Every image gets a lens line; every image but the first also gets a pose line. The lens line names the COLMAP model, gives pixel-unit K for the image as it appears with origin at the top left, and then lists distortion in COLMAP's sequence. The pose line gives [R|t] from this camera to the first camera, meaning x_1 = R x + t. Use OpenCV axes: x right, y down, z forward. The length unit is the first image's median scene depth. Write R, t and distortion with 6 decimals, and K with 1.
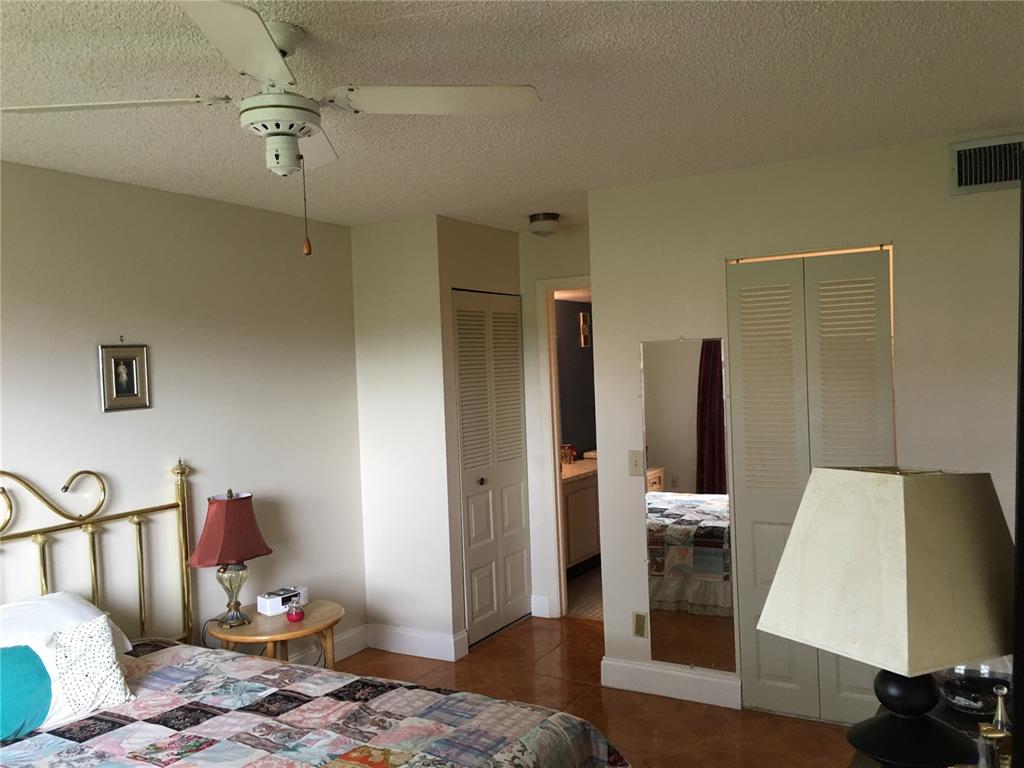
lens RADIAL K [[858.4, 0, 515.0], [0, 858.4, 381.1], [0, 0, 1]] dist [0.011686, 0.005360]
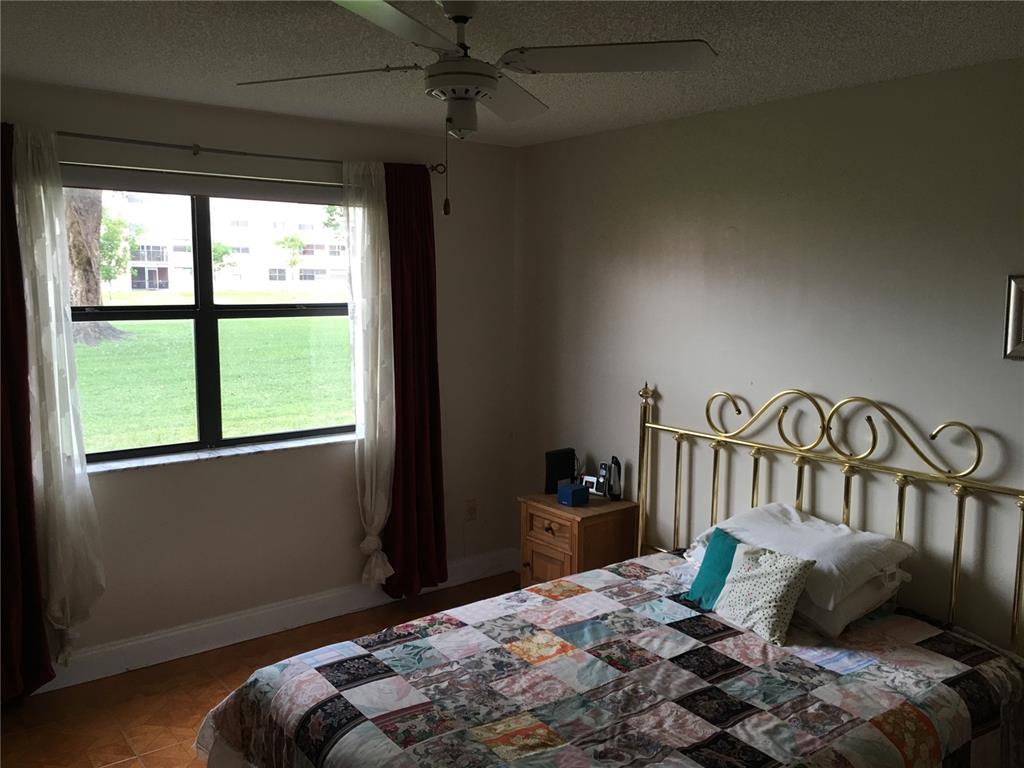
lens RADIAL K [[858.4, 0, 515.7], [0, 858.4, 385.9], [0, 0, 1]] dist [0.011686, 0.005360]
pose [[-0.356931, 0.147563, -0.922402, 0.542412], [-0.016319, 0.986308, 0.164102, -0.080214], [0.933988, 0.073626, -0.349636, 1.084454]]
